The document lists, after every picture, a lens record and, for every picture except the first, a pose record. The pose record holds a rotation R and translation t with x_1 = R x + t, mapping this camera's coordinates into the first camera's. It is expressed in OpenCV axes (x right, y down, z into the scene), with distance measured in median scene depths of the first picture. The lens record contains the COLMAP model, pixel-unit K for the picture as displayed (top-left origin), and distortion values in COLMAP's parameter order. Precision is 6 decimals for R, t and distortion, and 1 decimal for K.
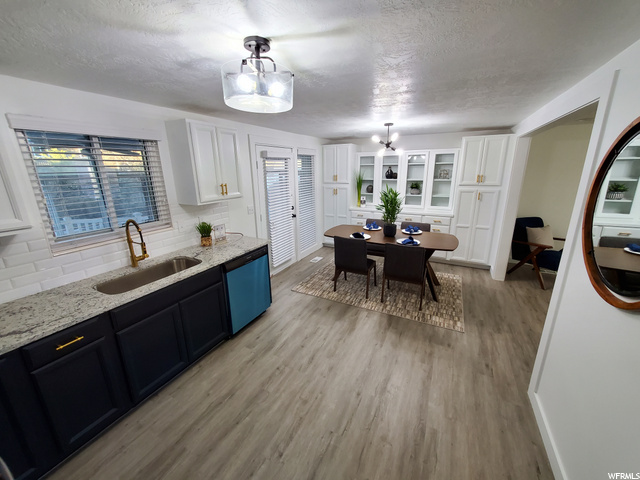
lens RADIAL K [[252.9, 0, 318.9], [0, 252.9, 235.7], [0, 0, 1]] dist [-0.000460, -0.000067]
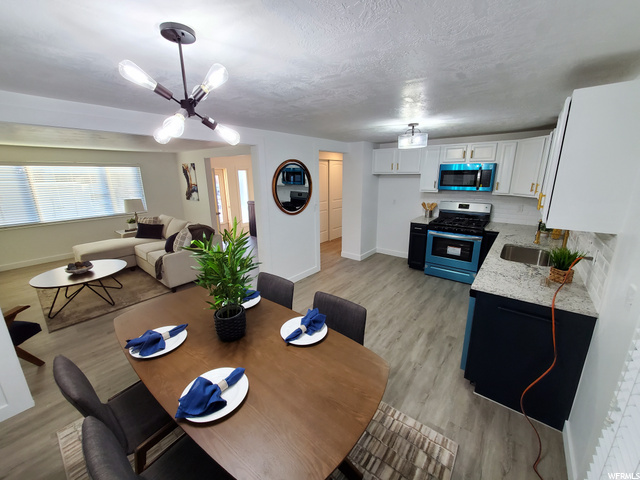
lens RADIAL K [[252.9, 0, 318.9], [0, 252.9, 235.7], [0, 0, 1]] dist [-0.000460, -0.000067]
pose [[-0.979773, -0.026991, 0.198286, 0.076754], [0.071948, 0.877093, 0.474902, -0.497337], [-0.186733, 0.479562, -0.857409, 1.861469]]
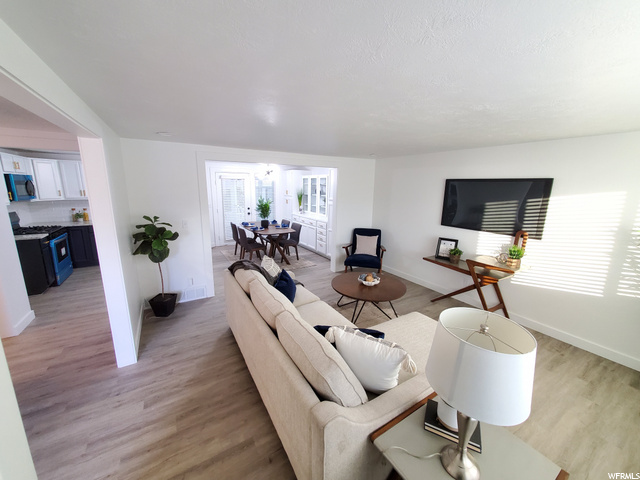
lens RADIAL K [[259.1, 0, 331.1], [0, 259.1, 239.3], [0, 0, 1]] dist [-0.000168, -0.000056]
pose [[0.871358, 0.117553, -0.476357, 2.160529], [-0.143610, 0.989461, -0.018519, 0.075184], [0.469160, 0.084547, 0.879057, -0.389564]]
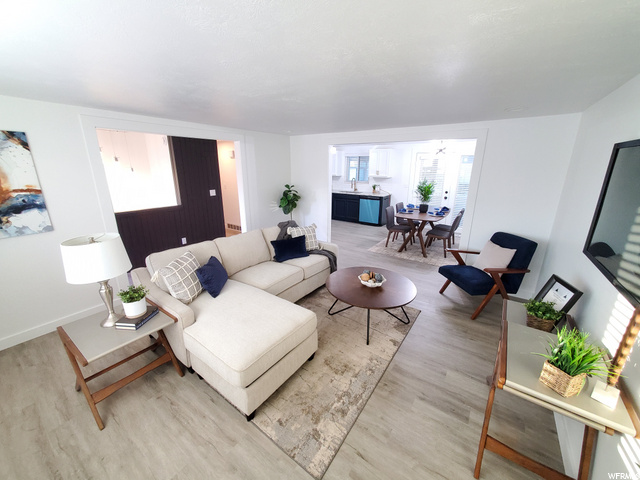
lens RADIAL K [[252.9, 0, 318.9], [0, 252.9, 235.7], [0, 0, 1]] dist [-0.000460, -0.000067]
pose [[-0.133070, 0.275191, -0.952136, 2.686507], [-0.263480, 0.916288, 0.301654, -0.229424], [0.955443, 0.291010, -0.049423, 0.779701]]
